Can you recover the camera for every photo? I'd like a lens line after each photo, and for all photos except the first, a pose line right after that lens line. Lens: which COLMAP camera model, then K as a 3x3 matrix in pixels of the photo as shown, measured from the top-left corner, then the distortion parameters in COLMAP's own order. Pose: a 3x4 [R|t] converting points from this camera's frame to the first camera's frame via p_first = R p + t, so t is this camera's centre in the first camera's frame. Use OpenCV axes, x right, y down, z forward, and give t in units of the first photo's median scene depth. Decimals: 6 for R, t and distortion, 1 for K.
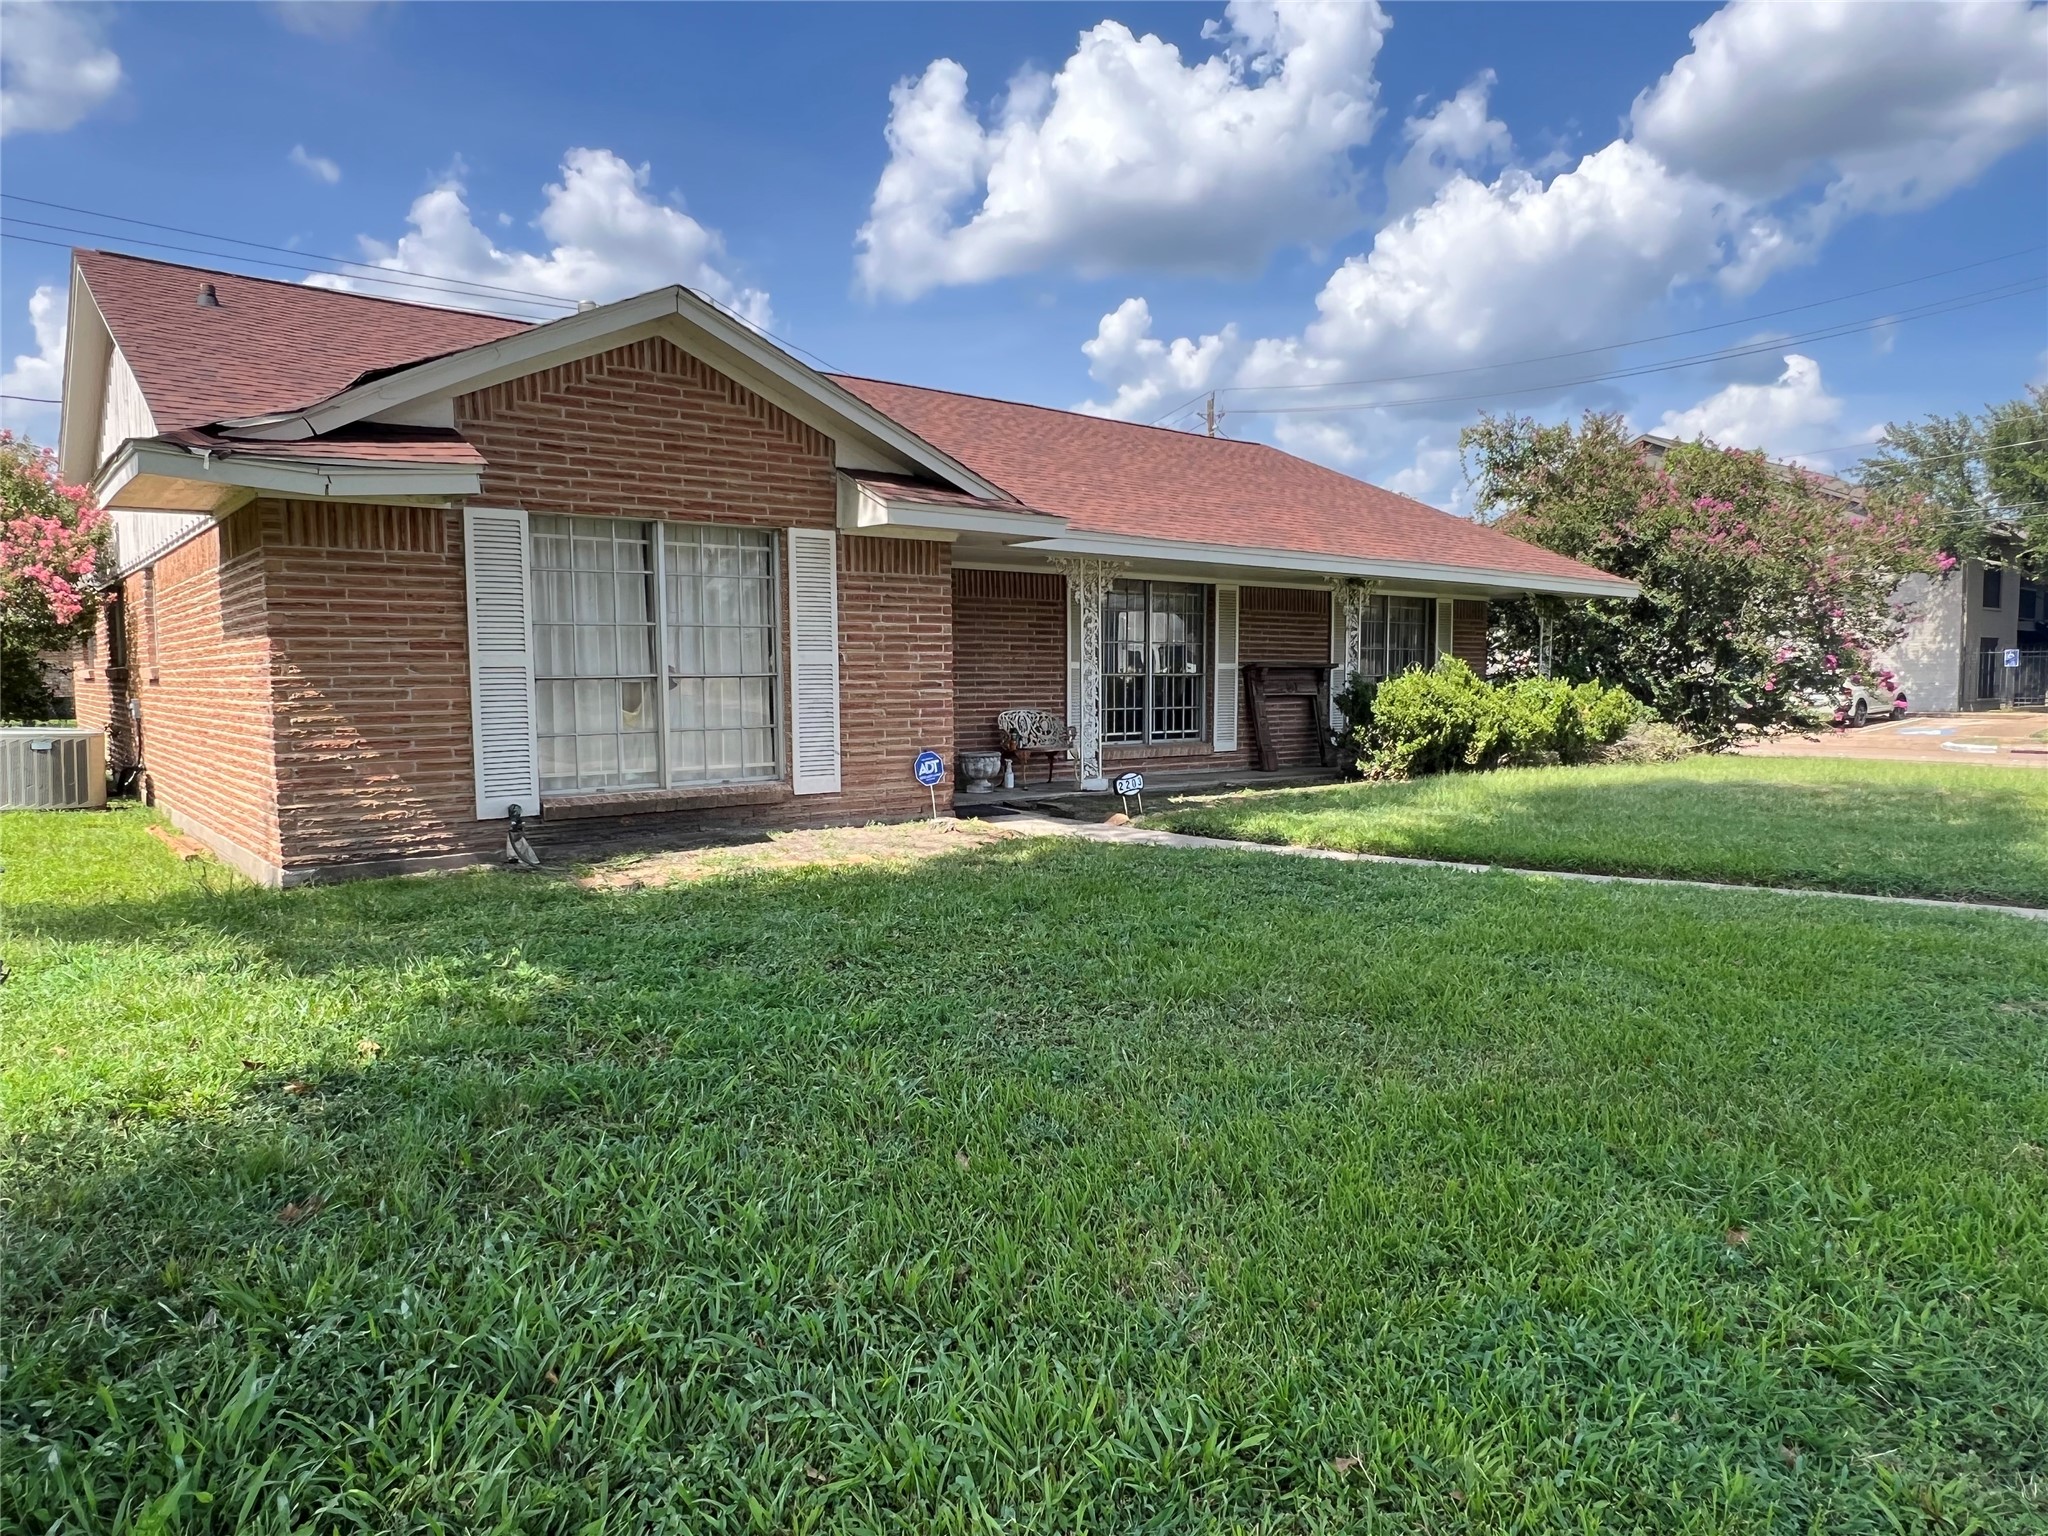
lens RADIAL K [[1317.2, 0, 1025.8], [0, 1317.2, 800.1], [0, 0, 1]] dist [0.000846, -0.002545]
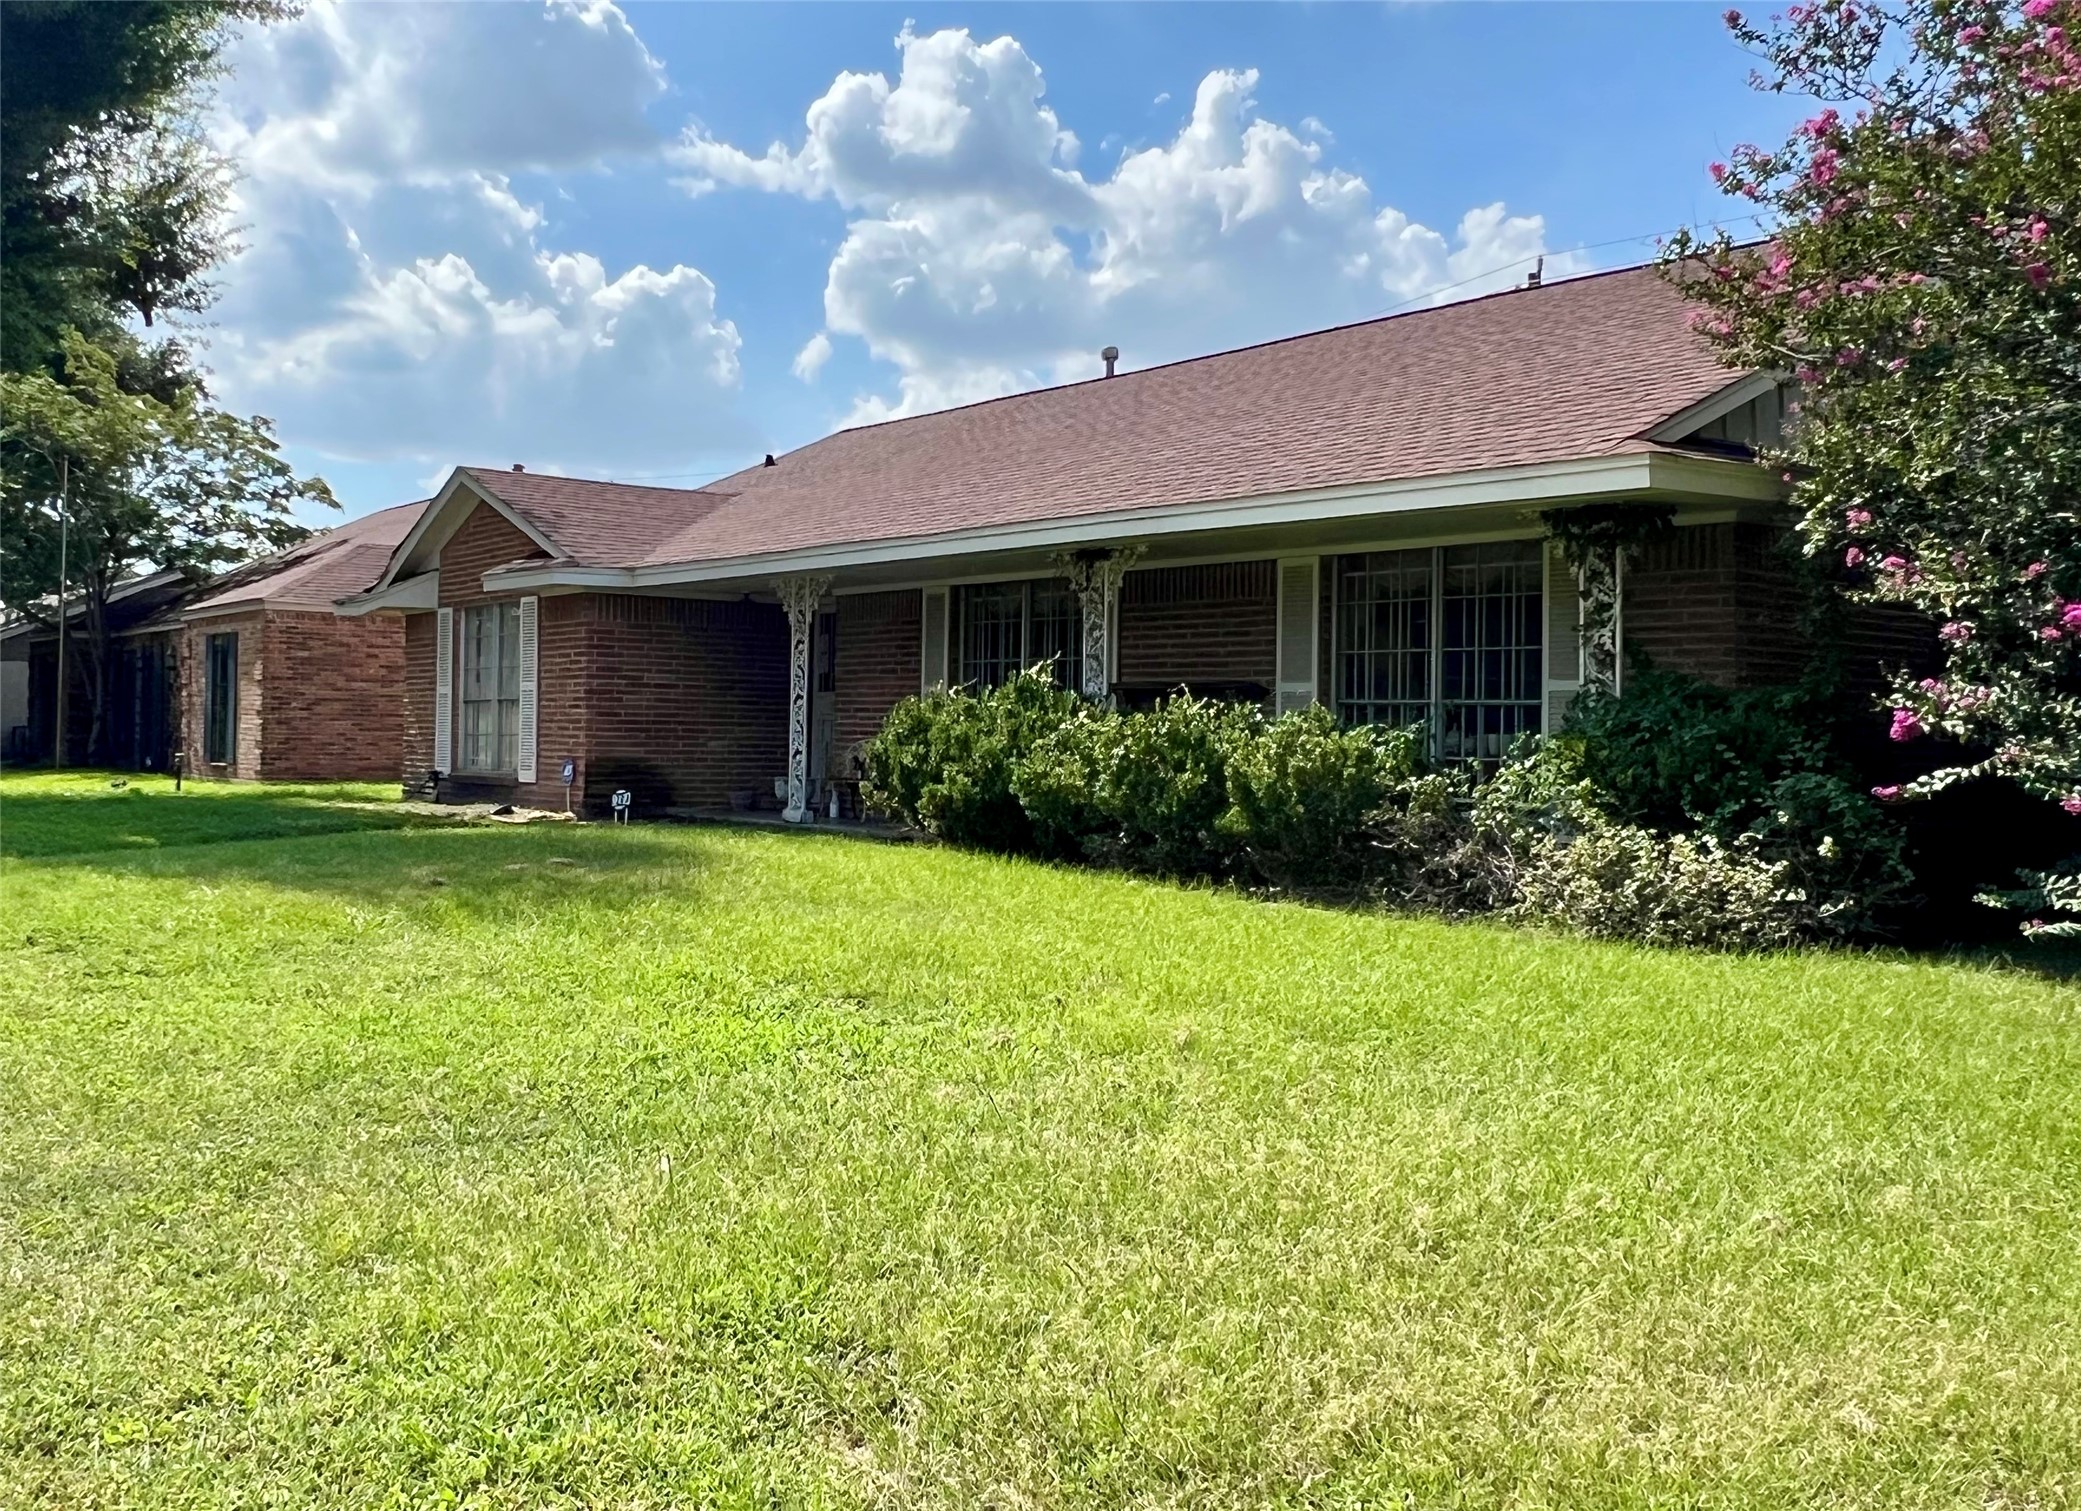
lens RADIAL K [[1852.9, 0, 1067.4], [0, 1852.9, 705.9], [0, 0, 1]] dist [0.013741, 0.001689]
pose [[0.015237, 0.001130, -0.999883, 2.098829], [-0.096456, 0.995337, -0.000346, -0.162274], [0.995221, 0.096450, 0.015275, 1.766802]]
